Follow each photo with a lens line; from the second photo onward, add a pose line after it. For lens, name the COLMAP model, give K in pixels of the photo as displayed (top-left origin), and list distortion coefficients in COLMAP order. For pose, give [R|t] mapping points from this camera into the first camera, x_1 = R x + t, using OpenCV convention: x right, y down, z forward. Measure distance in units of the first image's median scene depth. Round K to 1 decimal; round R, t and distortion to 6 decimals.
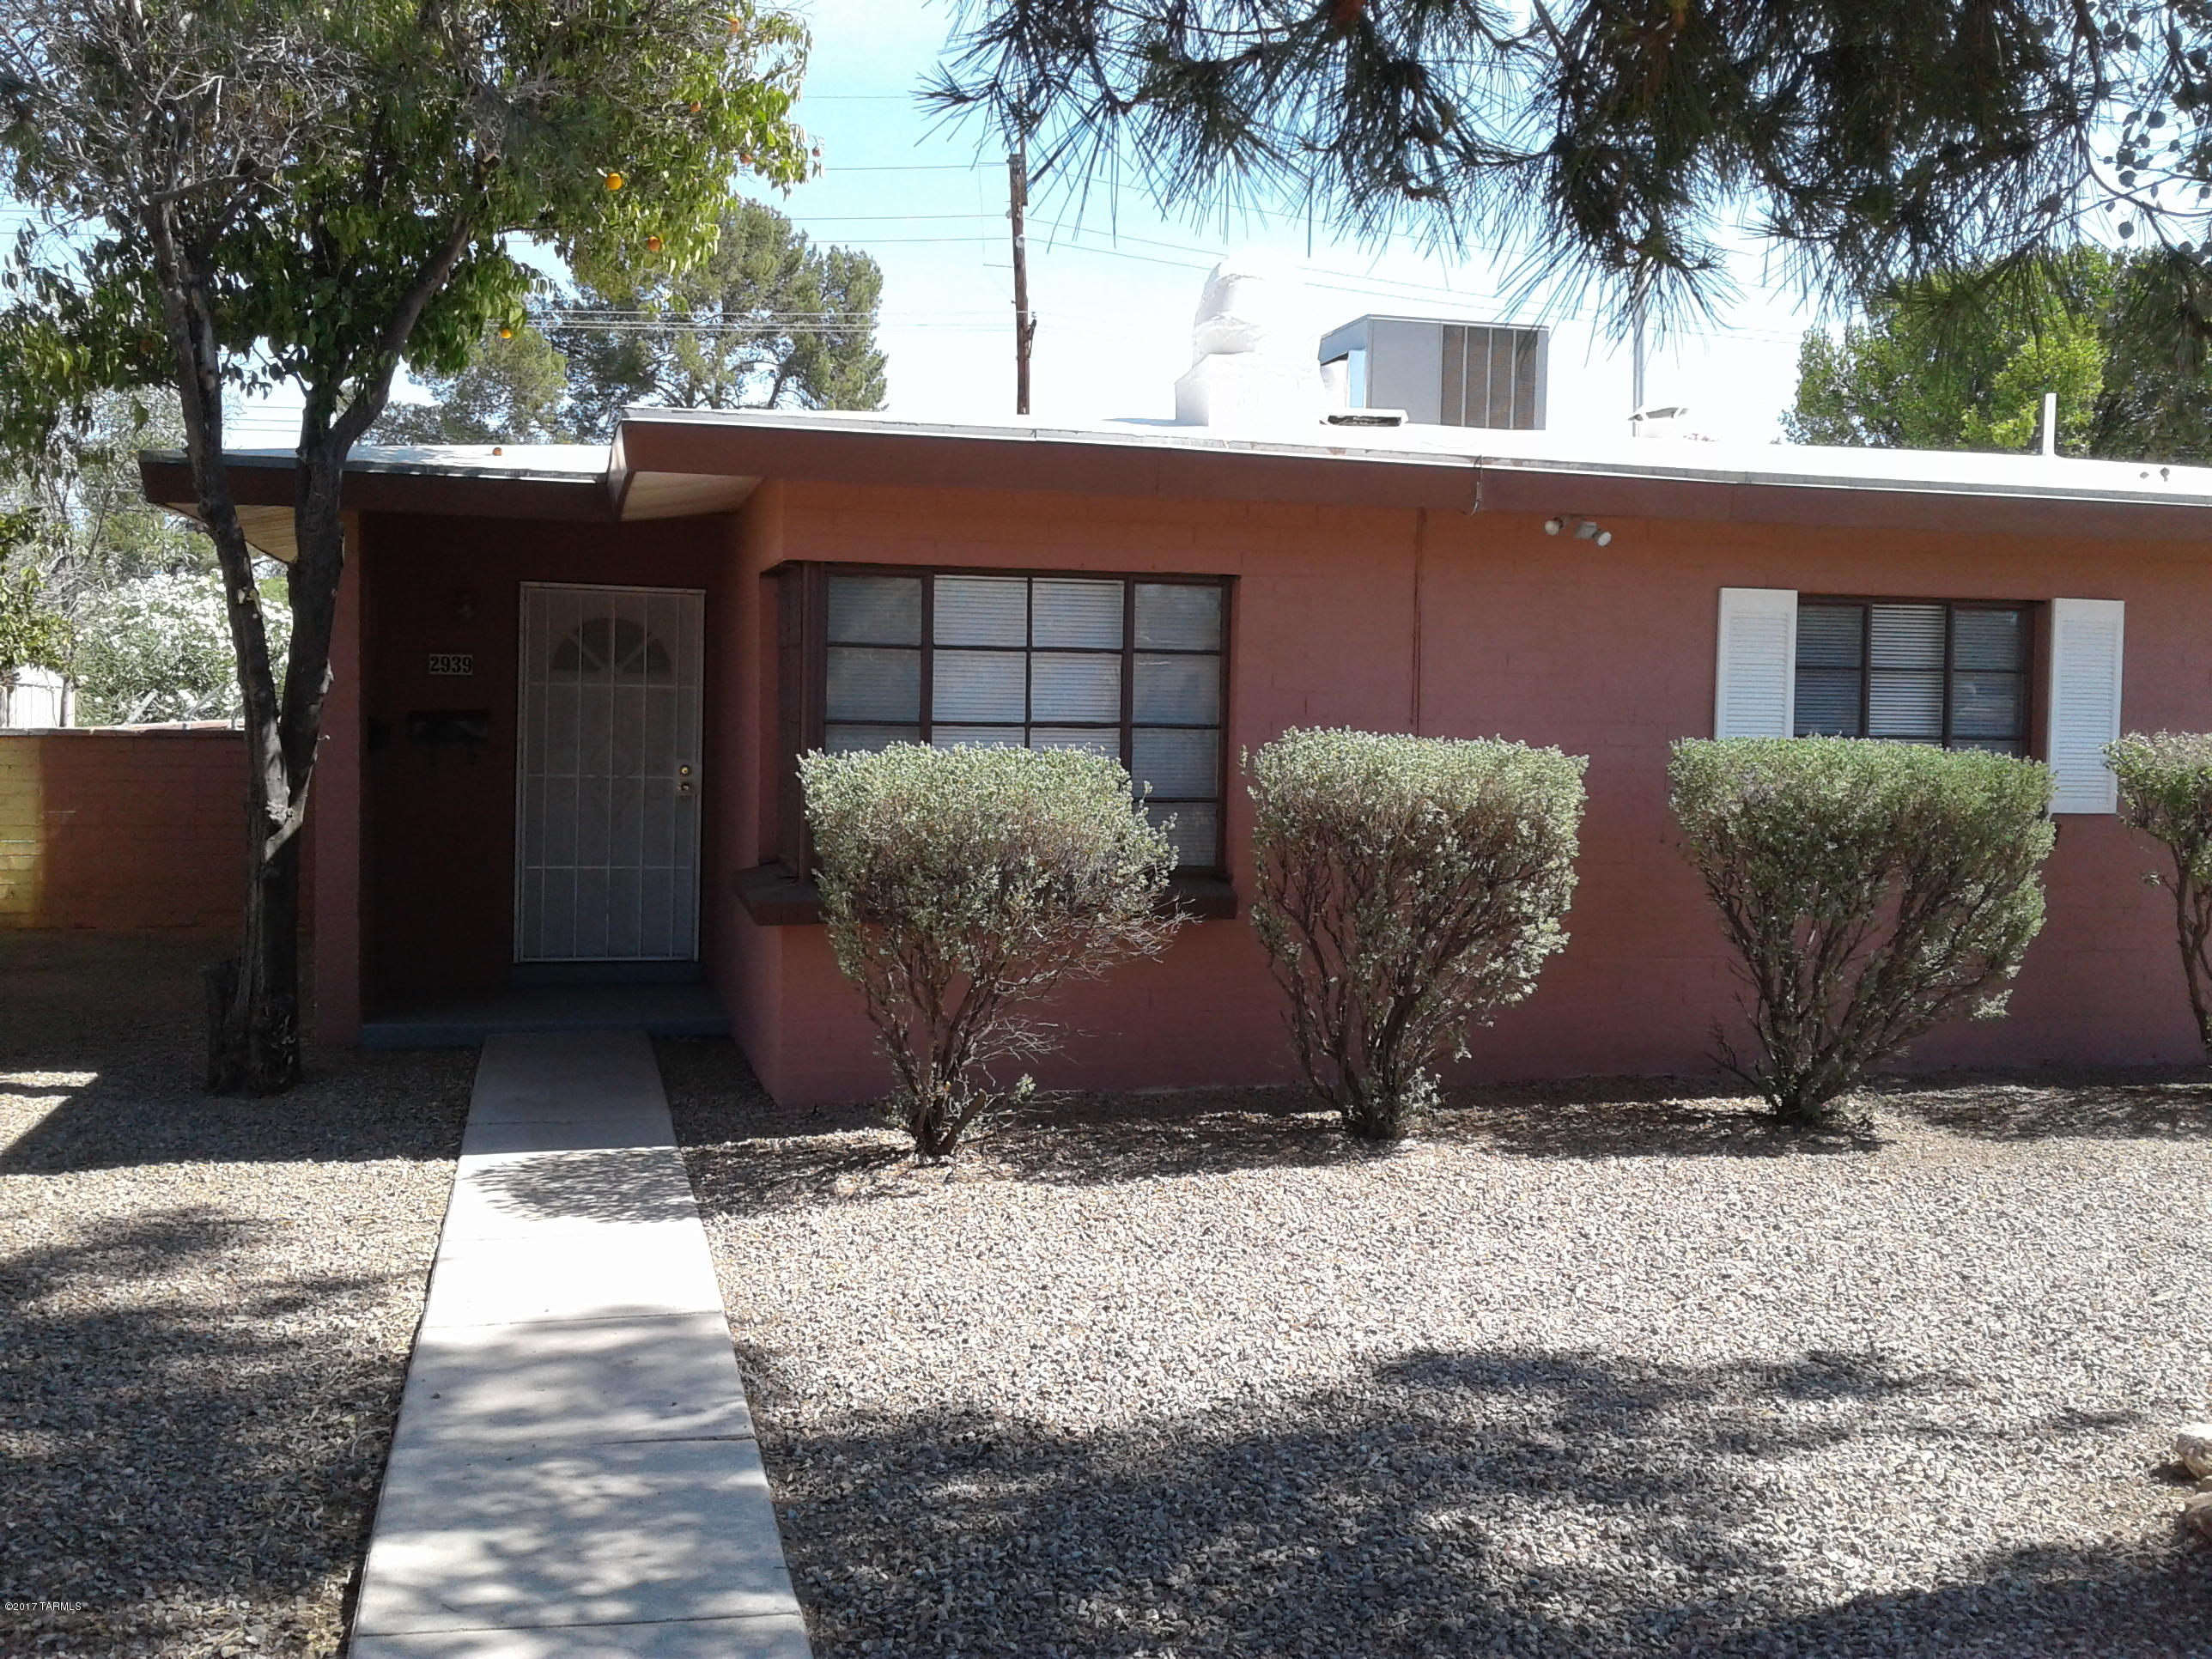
lens RADIAL K [[2054.3, 0, 1116.5], [0, 2054.3, 748.7], [0, 0, 1]] dist [0.102487, -0.216276]
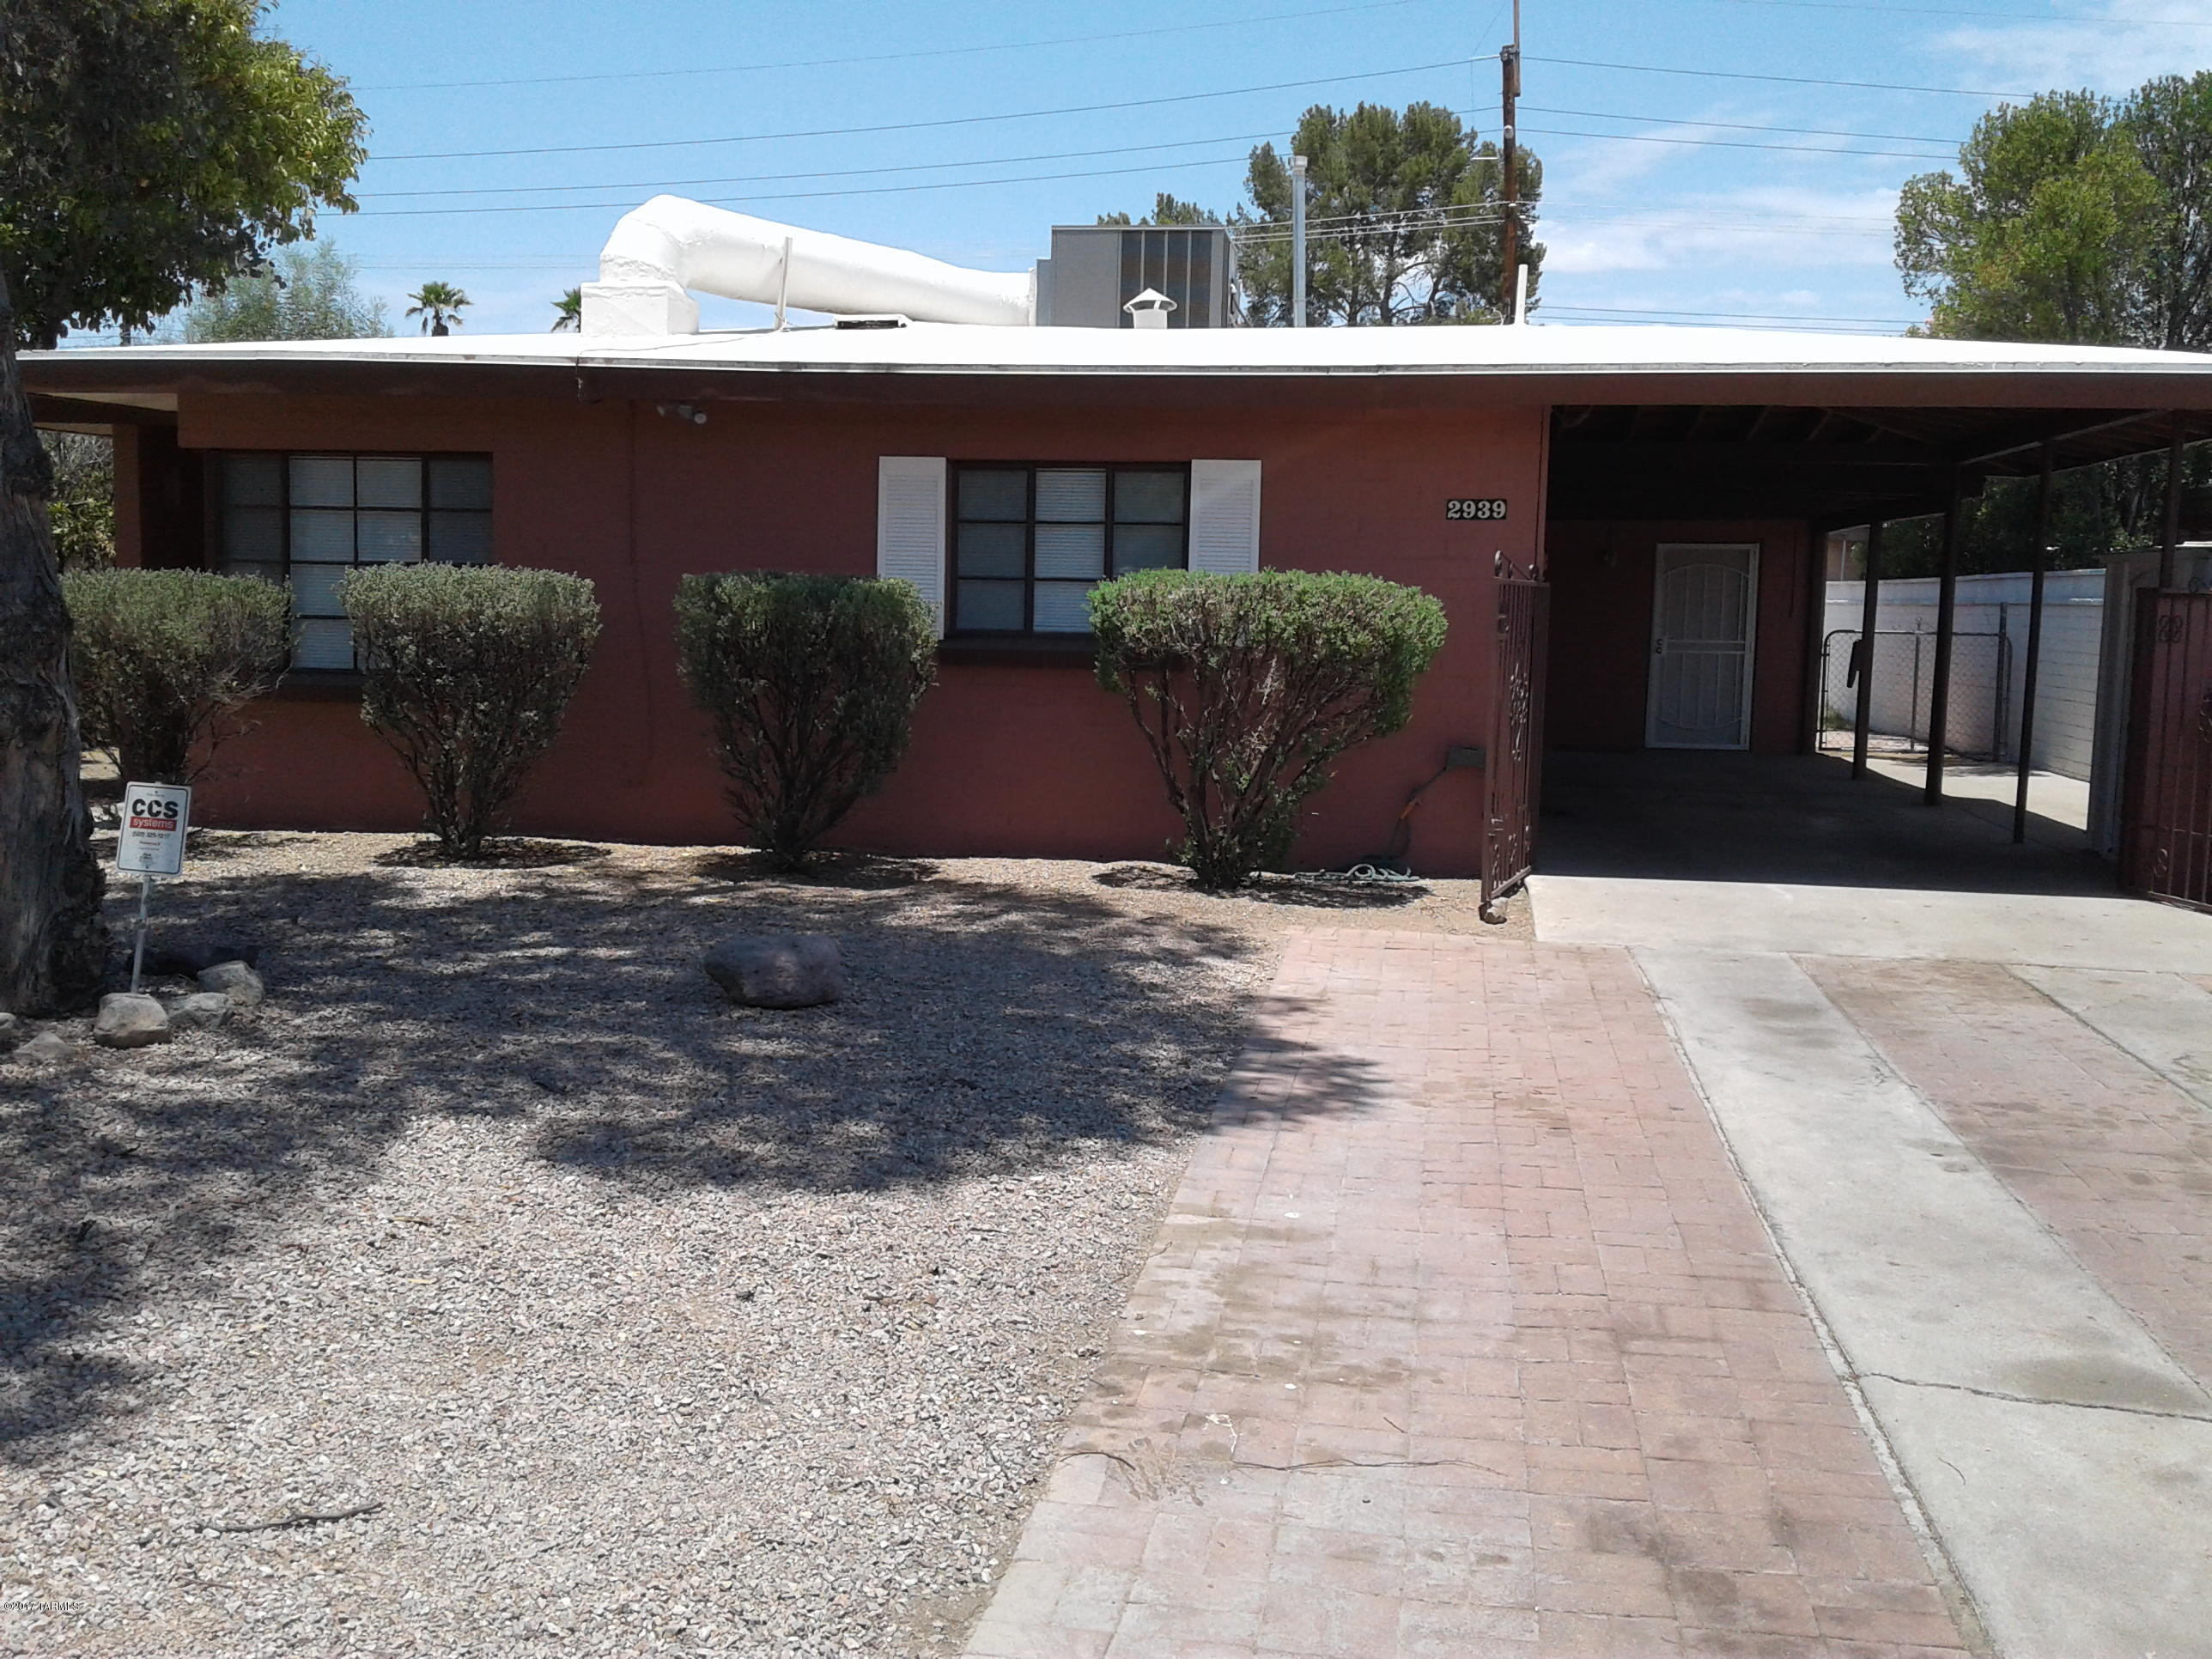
lens RADIAL K [[2054.3, 0, 1116.5], [0, 2054.3, 748.7], [0, 0, 1]] dist [0.102487, -0.216276]
pose [[0.913337, 0.036305, -0.405583, 0.889080], [-0.013104, 0.998122, 0.059837, 0.019884], [0.406993, -0.049337, 0.912098, -0.063649]]
